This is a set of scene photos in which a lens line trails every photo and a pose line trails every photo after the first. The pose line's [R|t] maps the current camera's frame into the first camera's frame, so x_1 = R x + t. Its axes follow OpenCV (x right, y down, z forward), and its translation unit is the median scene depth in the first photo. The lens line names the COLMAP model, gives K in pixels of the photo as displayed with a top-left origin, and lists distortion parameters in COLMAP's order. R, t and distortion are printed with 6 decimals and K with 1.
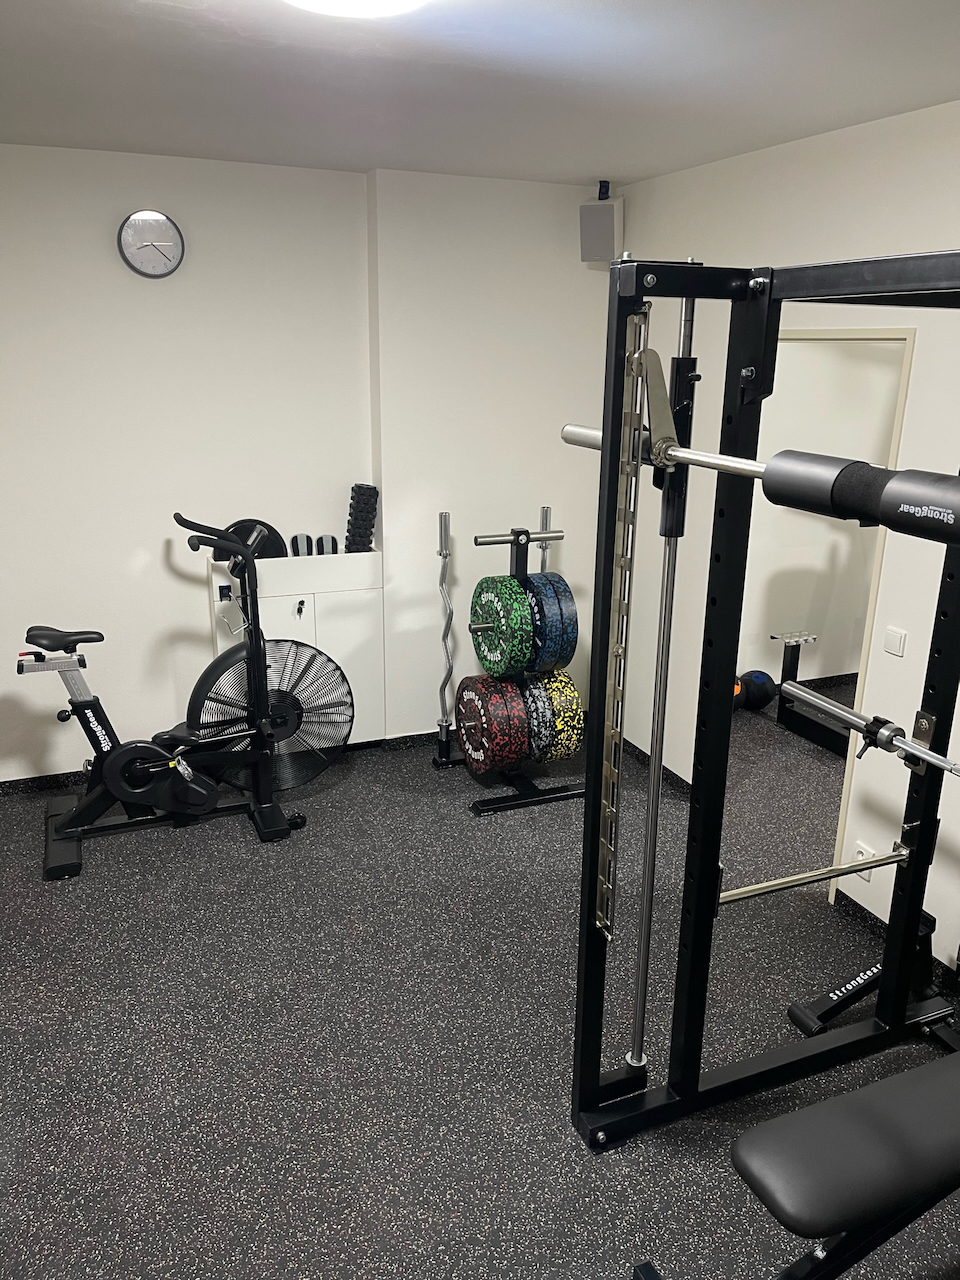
lens RADIAL K [[956.8, 0, 480.0], [0, 956.8, 640.0], [0, 0, 1]] dist [0.093565, -0.114069]
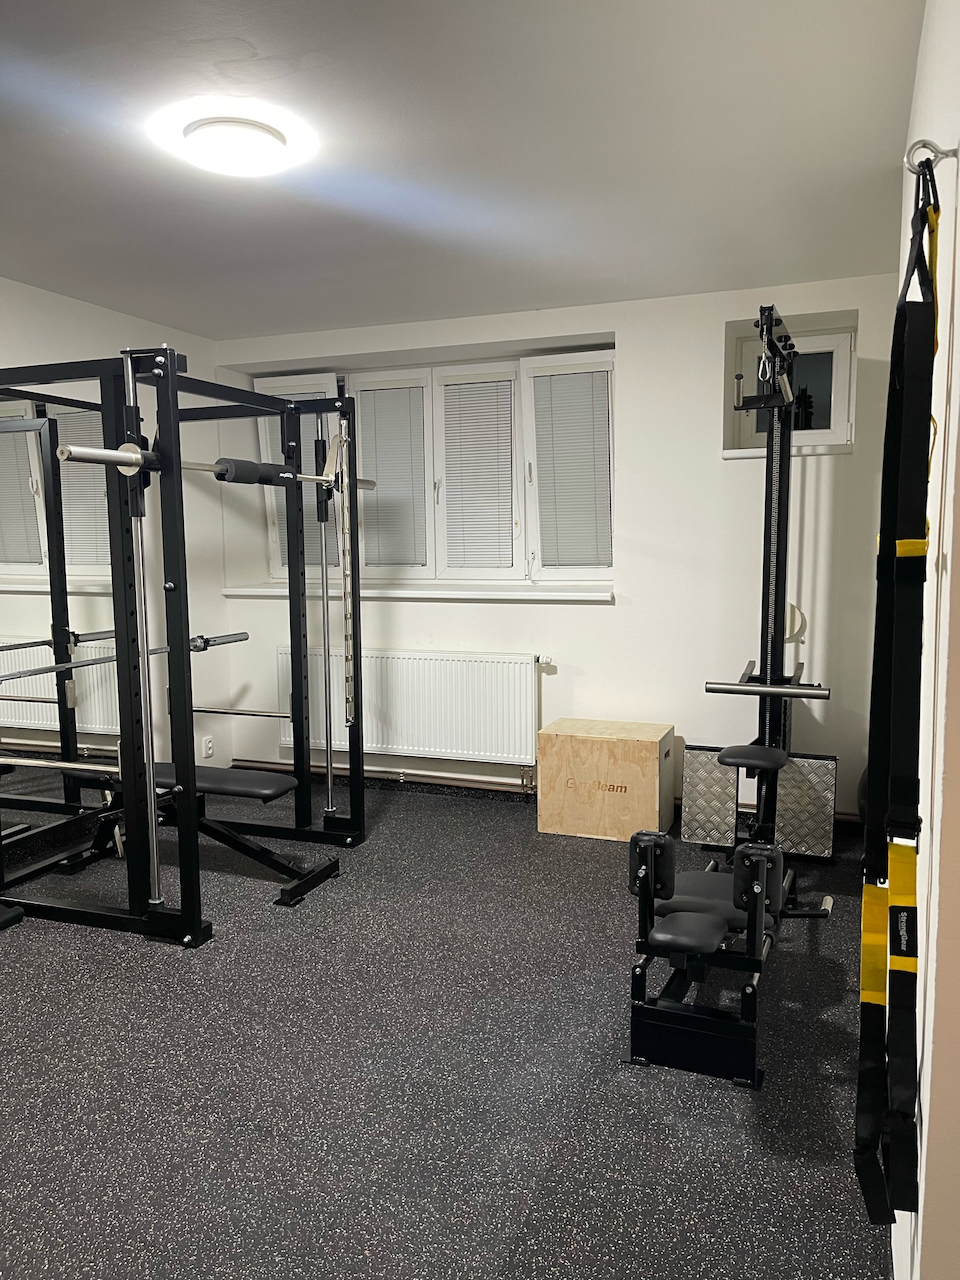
lens RADIAL K [[959.8, 0, 480.0], [0, 959.8, 640.0], [0, 0, 1]] dist [0.046734, -0.001587]
pose [[-0.718266, -0.078735, 0.691299, -0.826099], [0.210275, 0.922550, 0.323551, -0.198232], [-0.663233, 0.377759, -0.646081, 1.084732]]
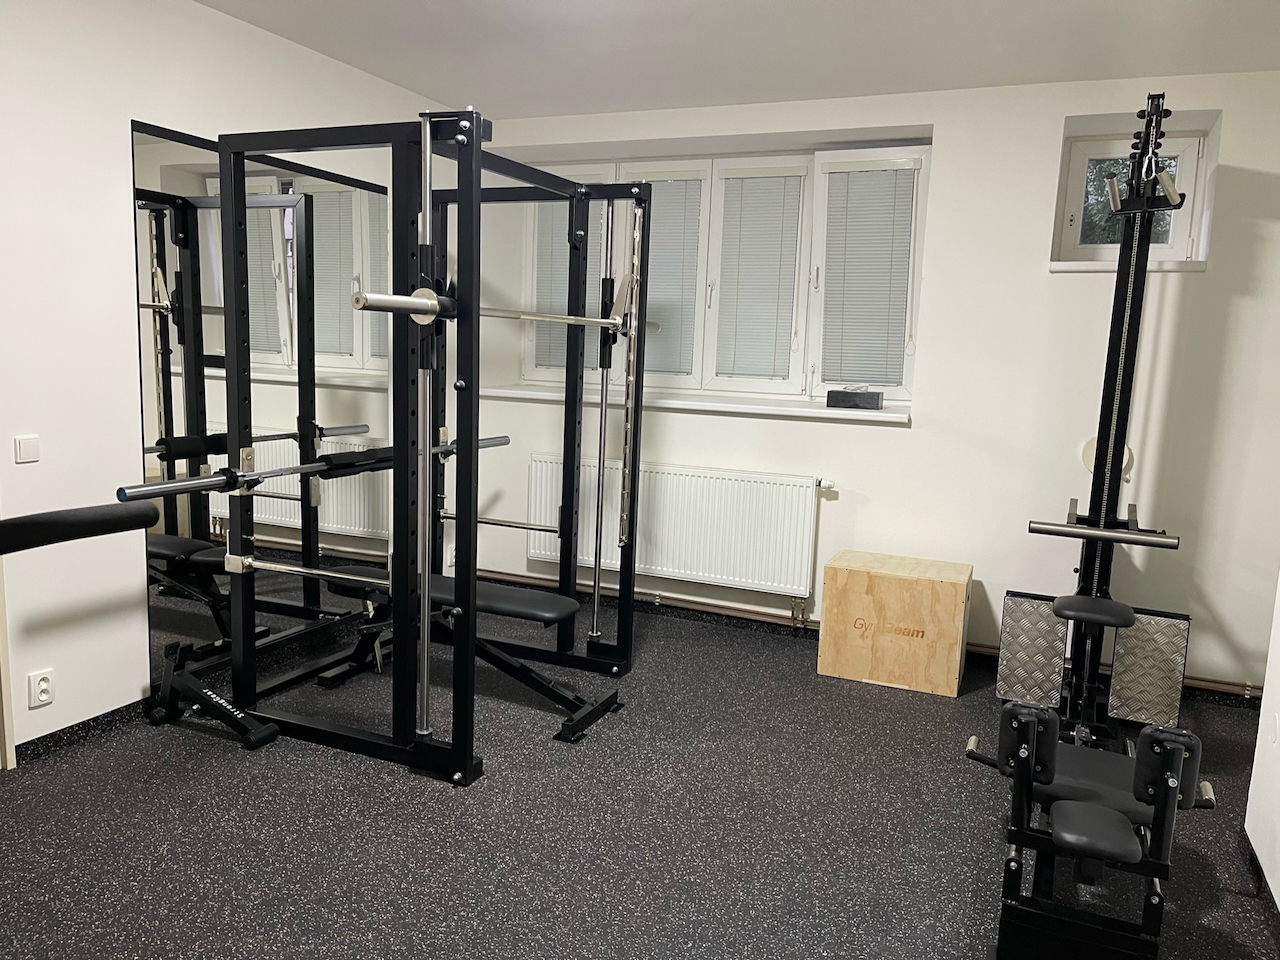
lens RADIAL K [[956.8, 0, 640.0], [0, 956.8, 480.0], [0, 0, 1]] dist [0.093565, -0.114069]
pose [[-0.688942, -0.138719, 0.711419, -0.659785], [0.170425, 0.922995, 0.345015, -0.189962], [-0.704496, 0.358938, -0.612249, 1.091404]]
